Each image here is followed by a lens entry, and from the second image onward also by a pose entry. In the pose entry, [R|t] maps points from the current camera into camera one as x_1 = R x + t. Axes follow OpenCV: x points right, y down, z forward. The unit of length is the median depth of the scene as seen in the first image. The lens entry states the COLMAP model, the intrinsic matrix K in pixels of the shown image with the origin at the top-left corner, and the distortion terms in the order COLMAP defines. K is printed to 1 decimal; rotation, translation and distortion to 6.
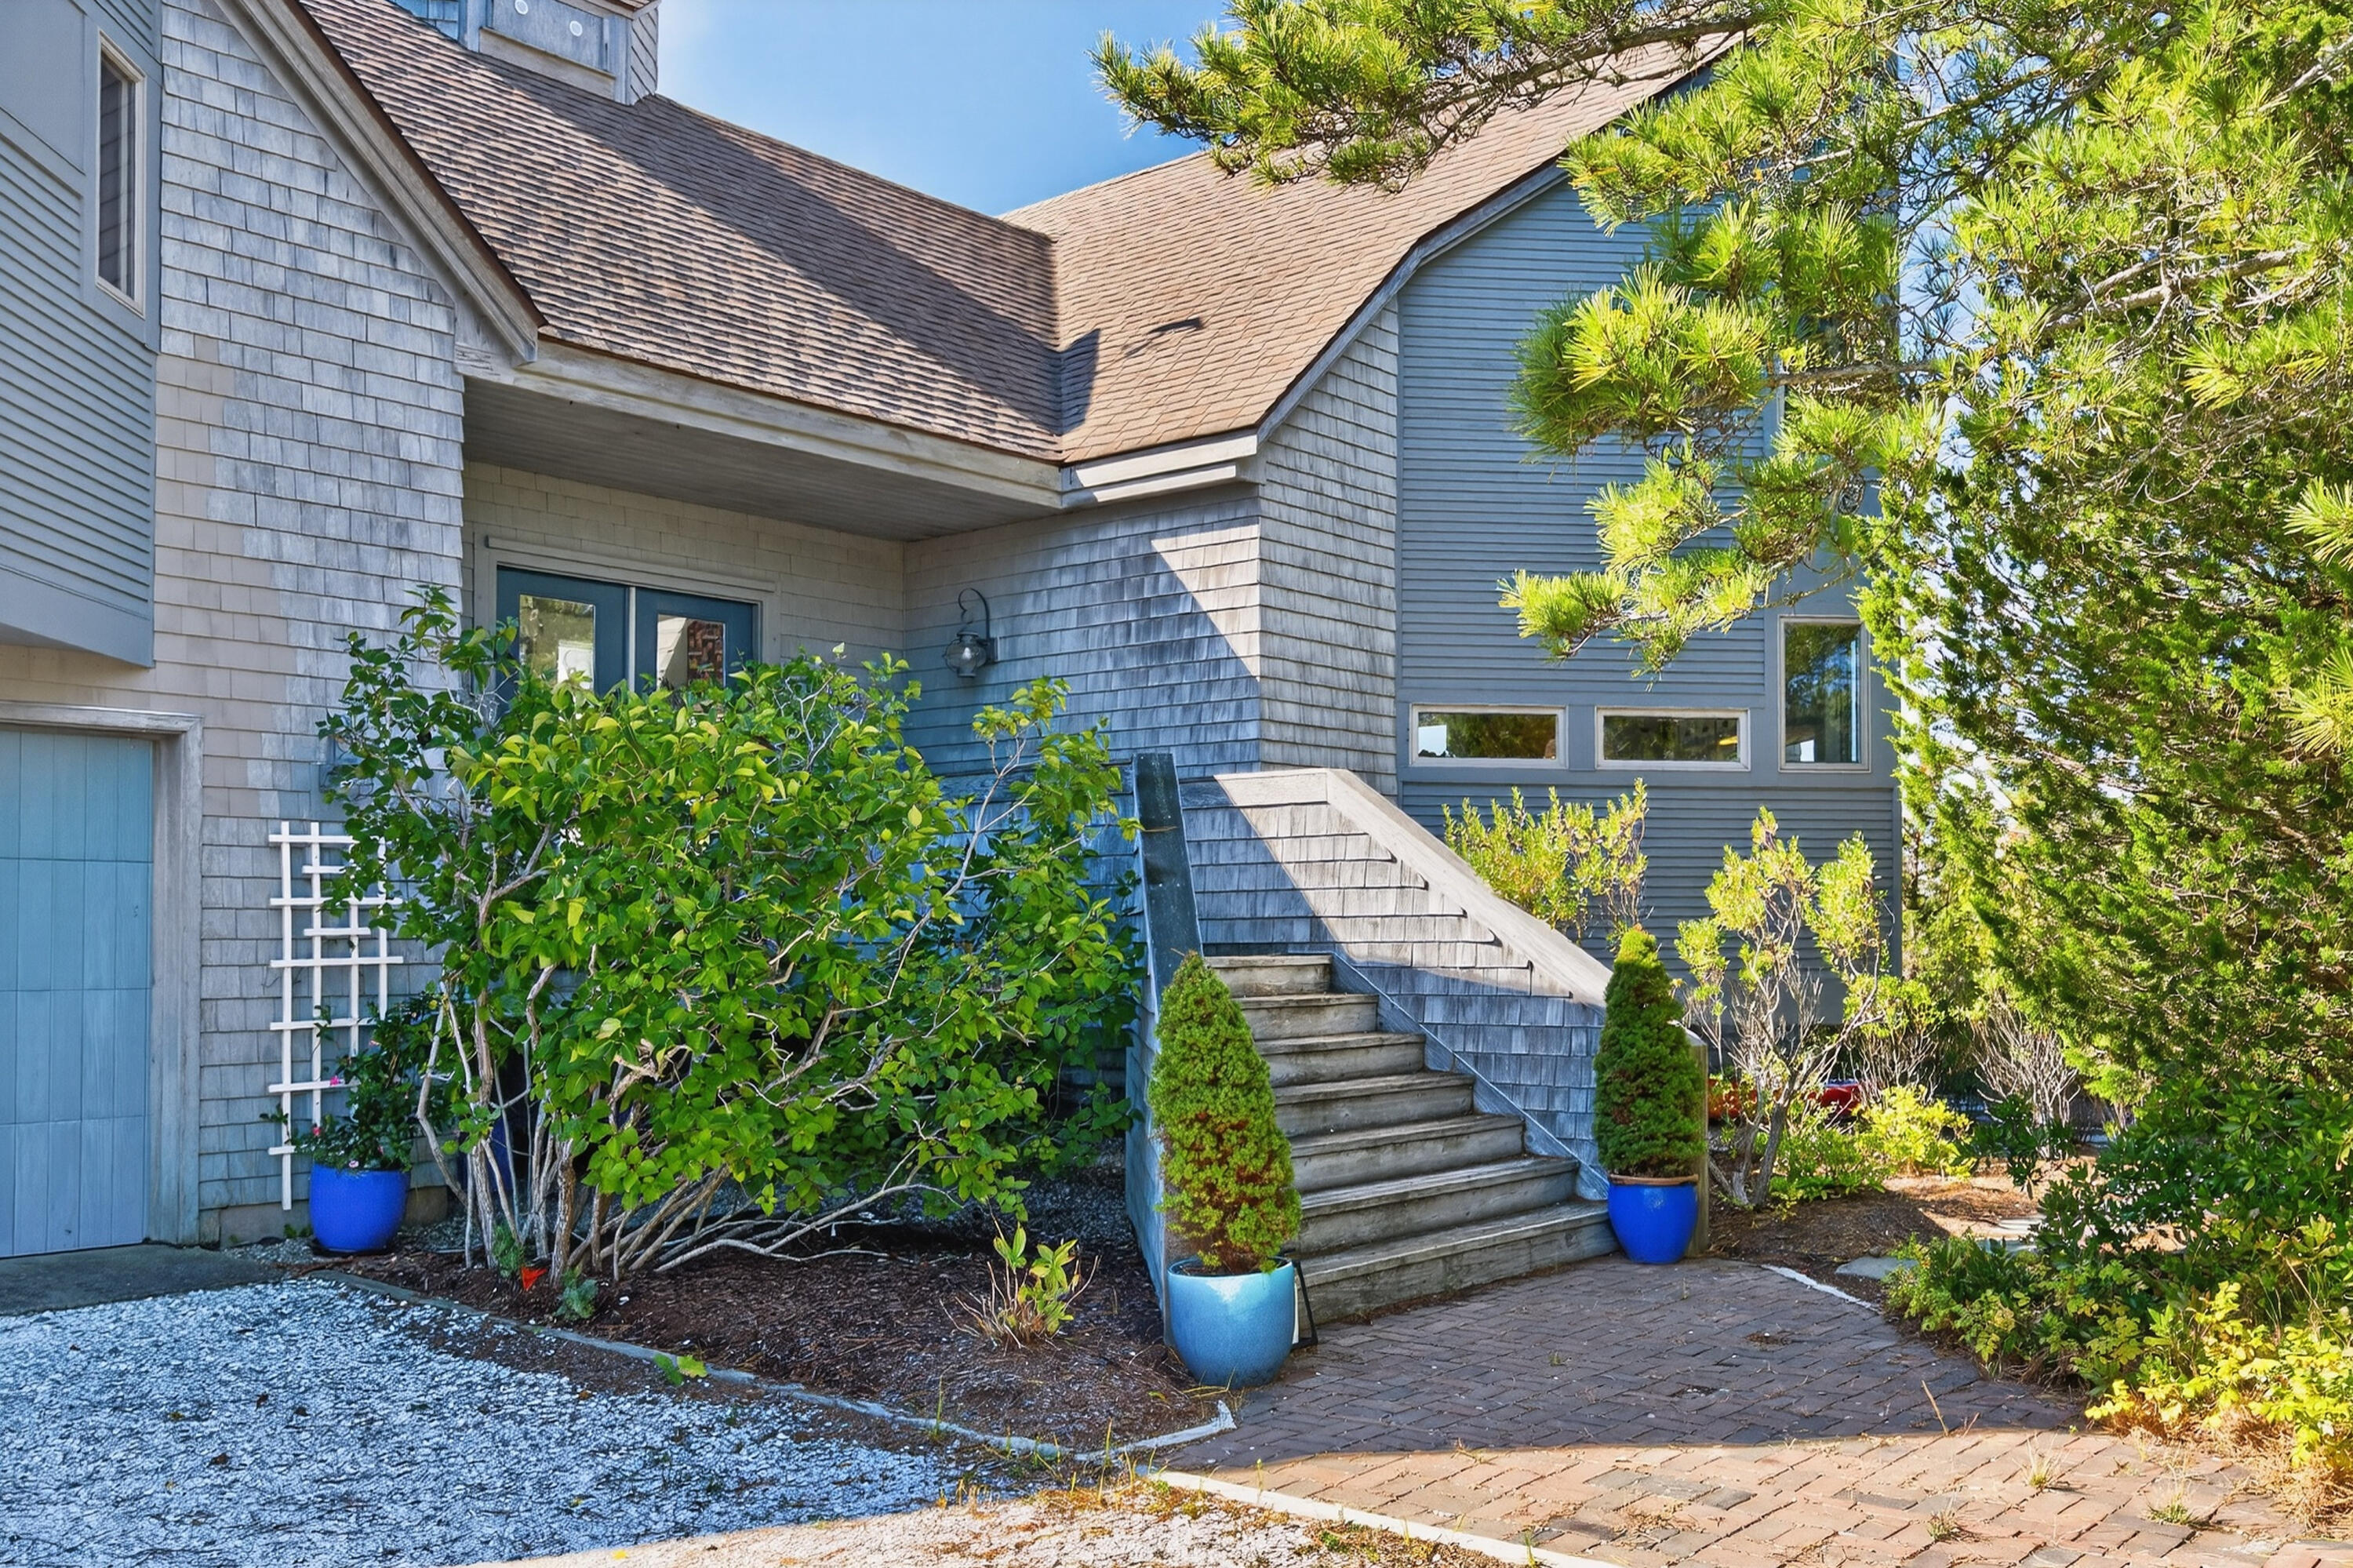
lens RADIAL K [[1992.5, 0, 1212.2], [0, 1992.5, 901.9], [0, 0, 1]] dist [-0.032065, 0.041133]
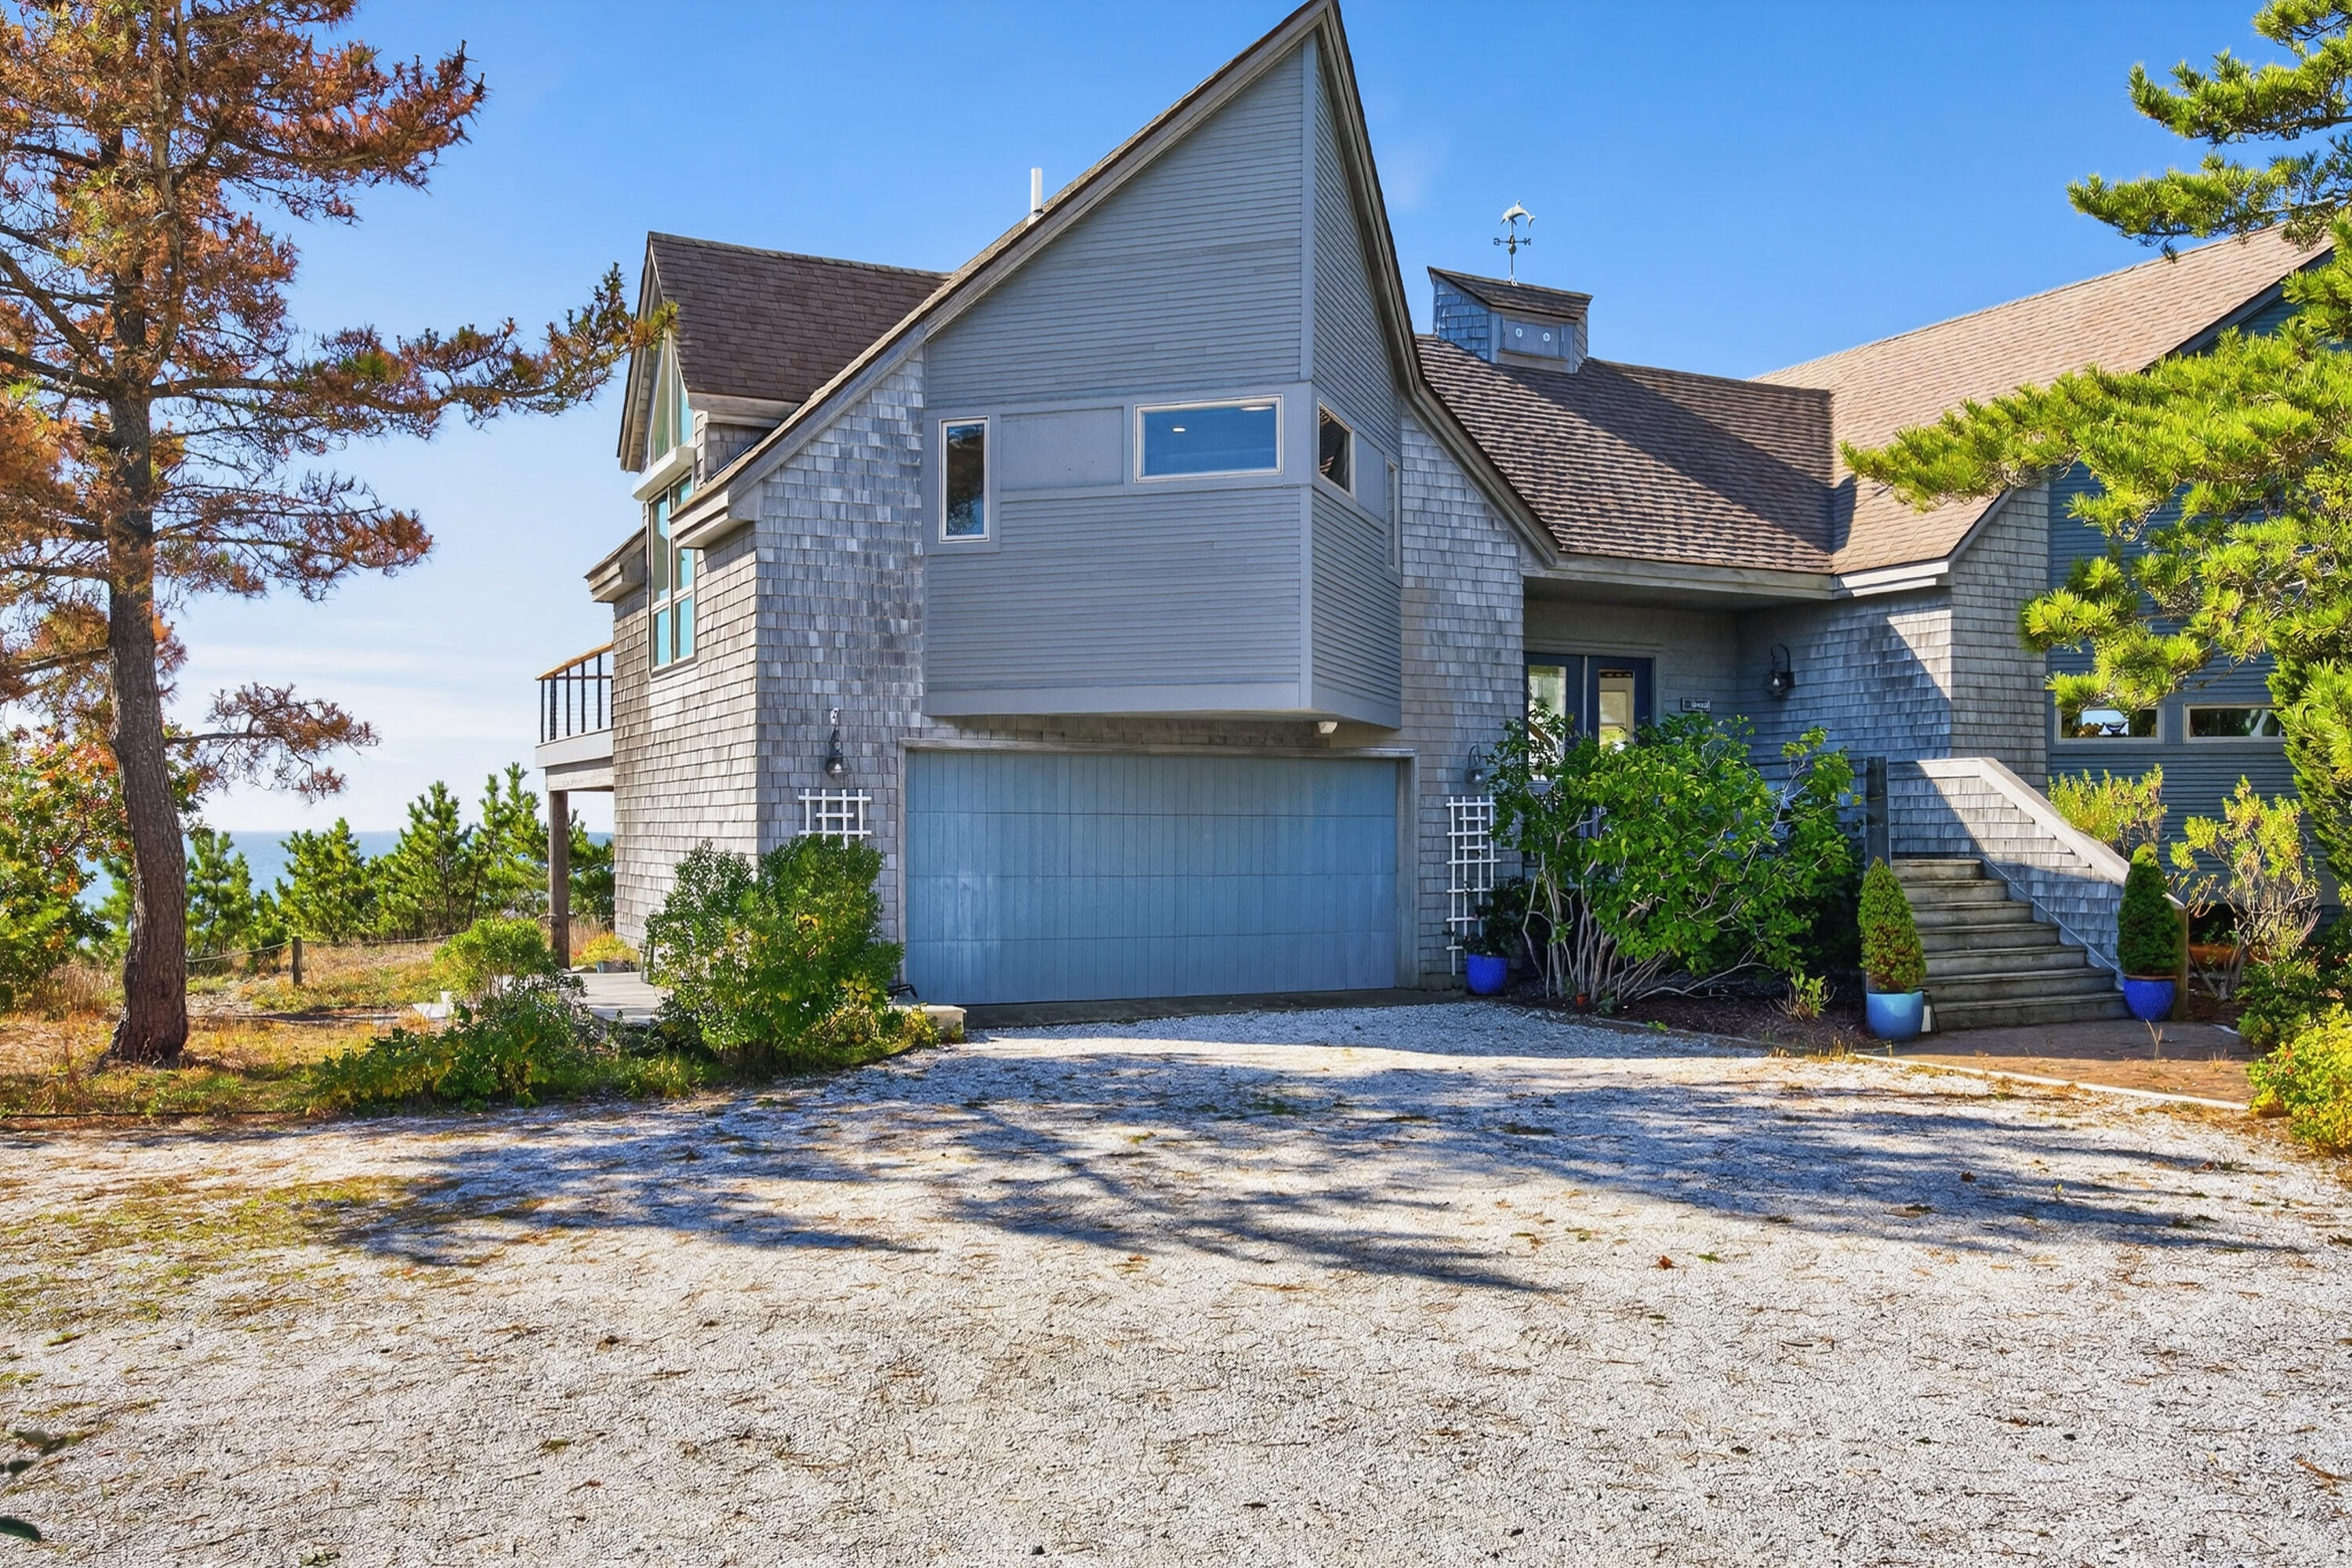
lens RADIAL K [[1991.6, 0, 1165.4], [0, 1991.6, 866.8], [0, 0, 1]] dist [-0.032065, 0.041133]
pose [[0.914828, 0.004760, -0.403817, 0.116722], [0.008452, 0.999486, 0.030929, -0.031526], [0.403756, -0.031707, 0.914317, -1.043526]]
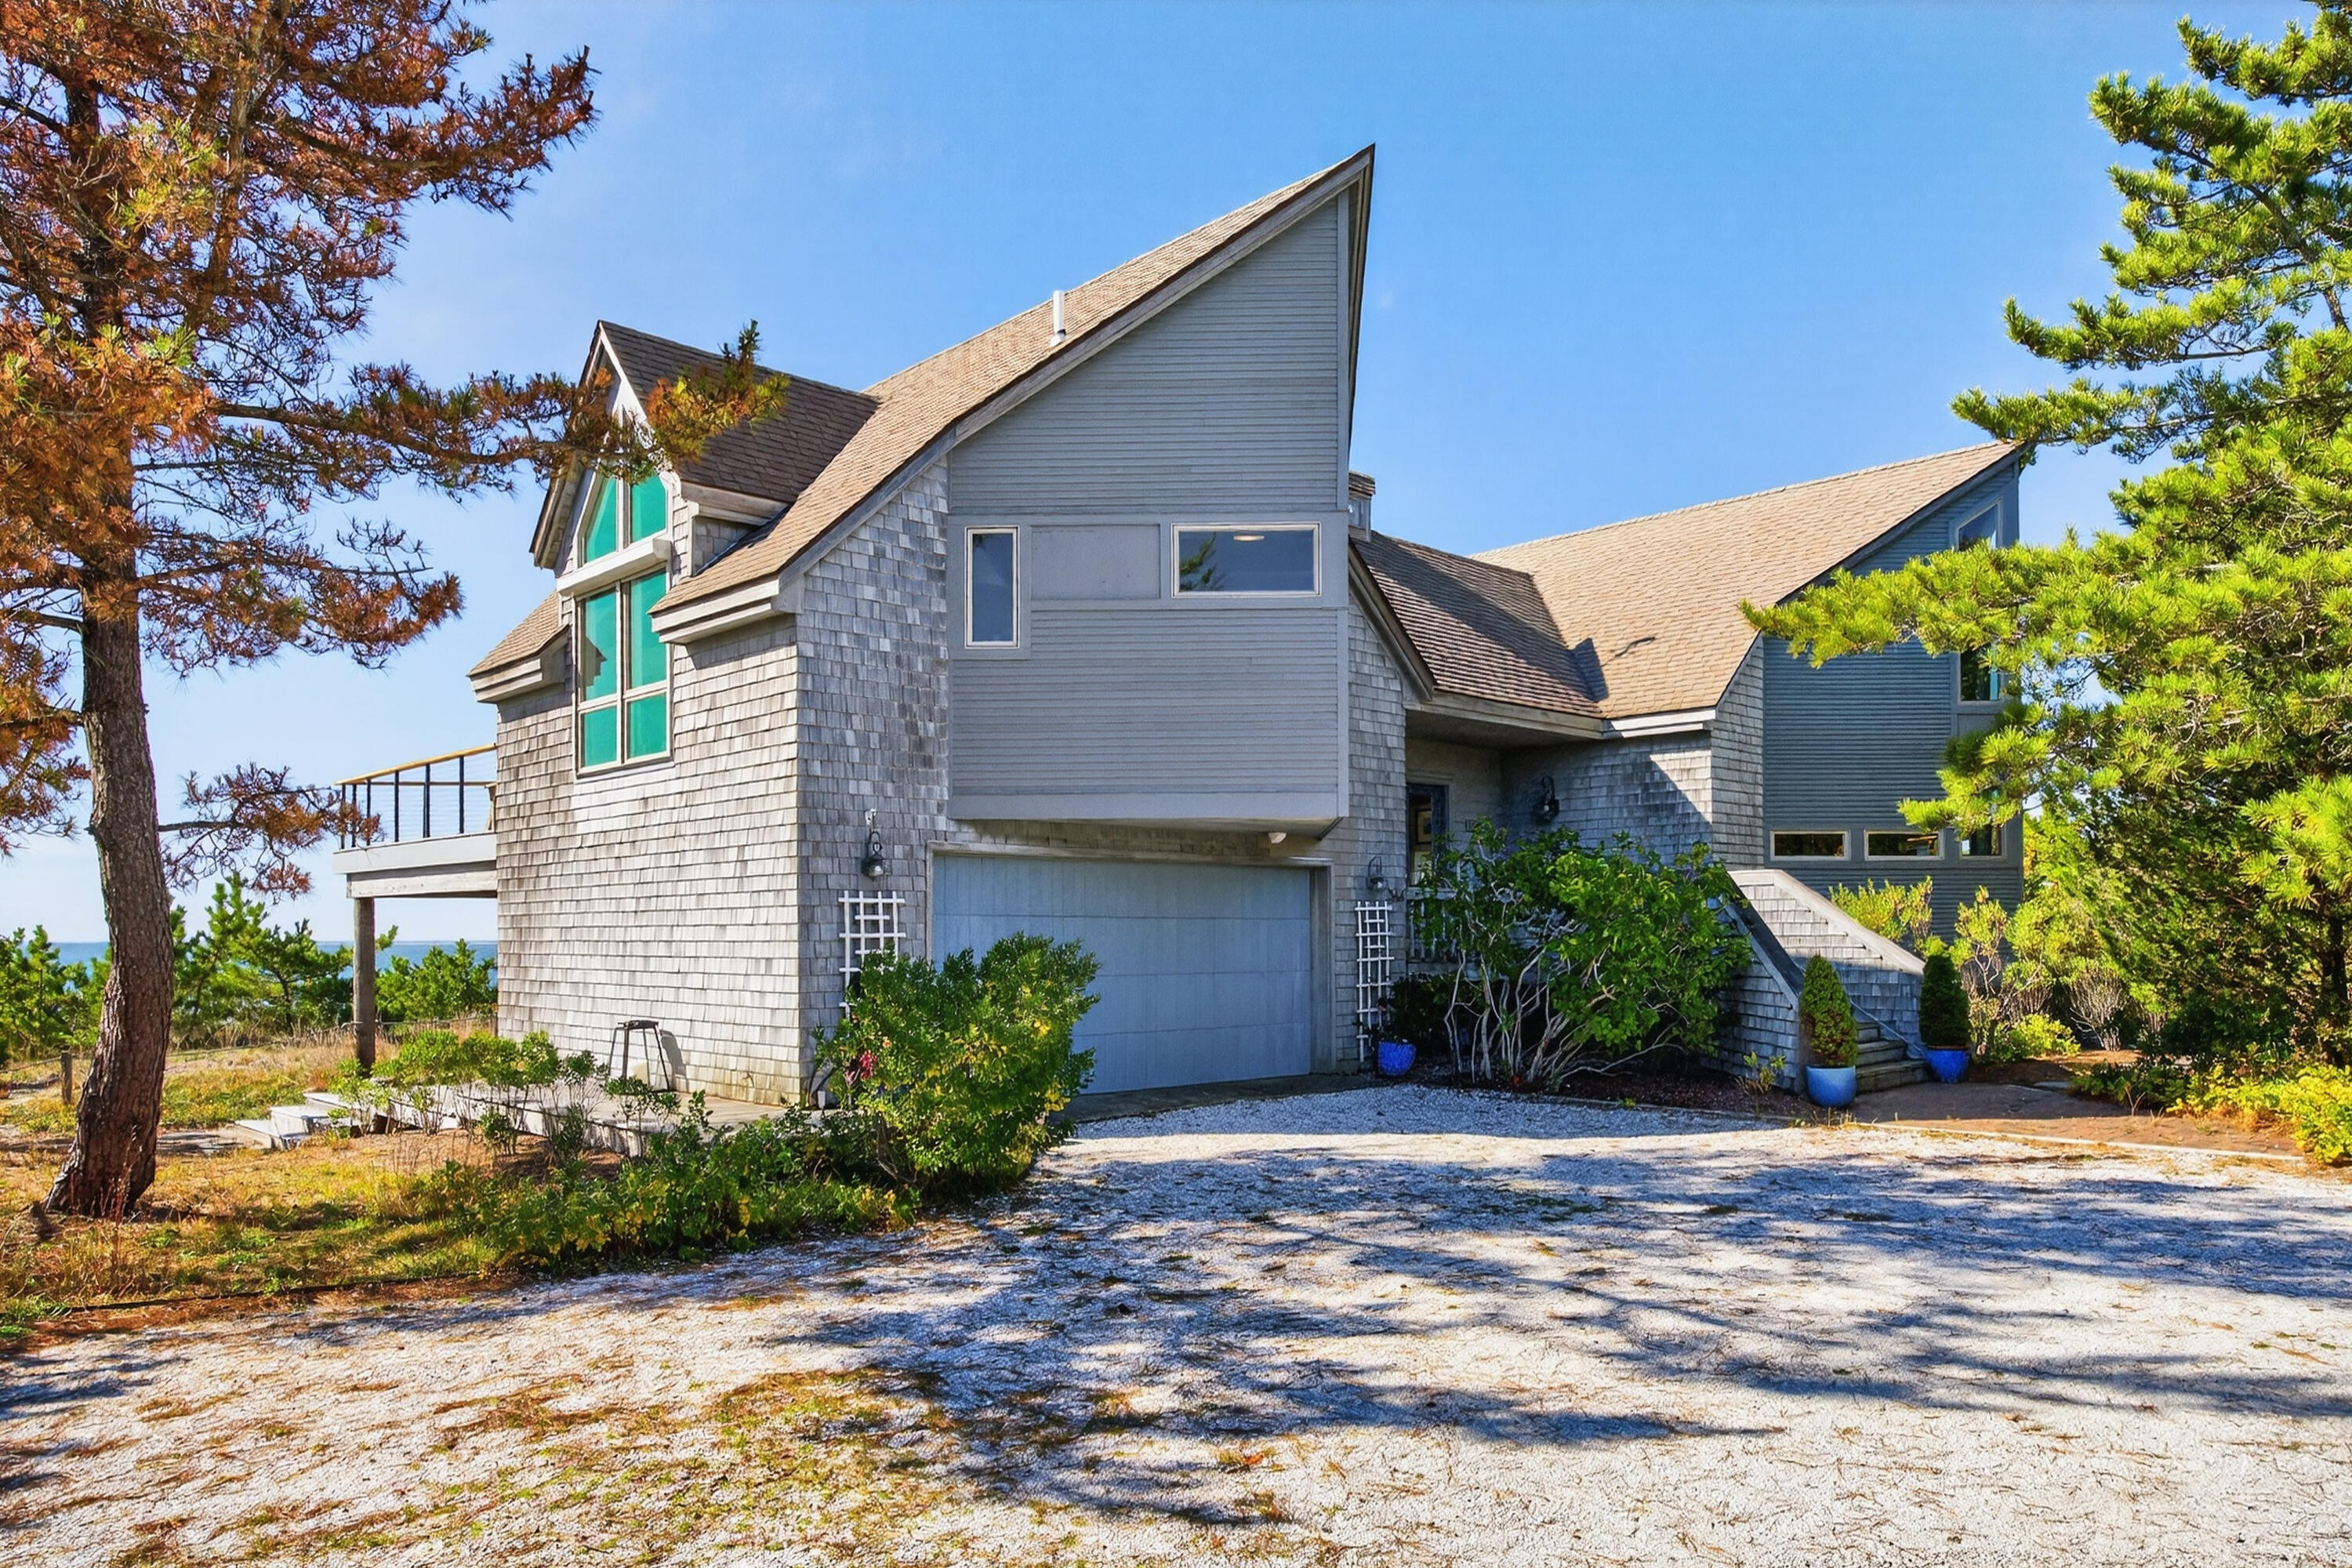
lens RADIAL K [[1570.6, 0, 1129.9], [0, 1570.6, 922.0], [0, 0, 1]] dist [-0.014416, 0.001961]
pose [[0.994082, -0.008577, -0.108291, -0.502087], [0.009231, 0.999942, 0.005543, -0.026808], [0.108237, -0.006510, 0.994104, -0.879740]]
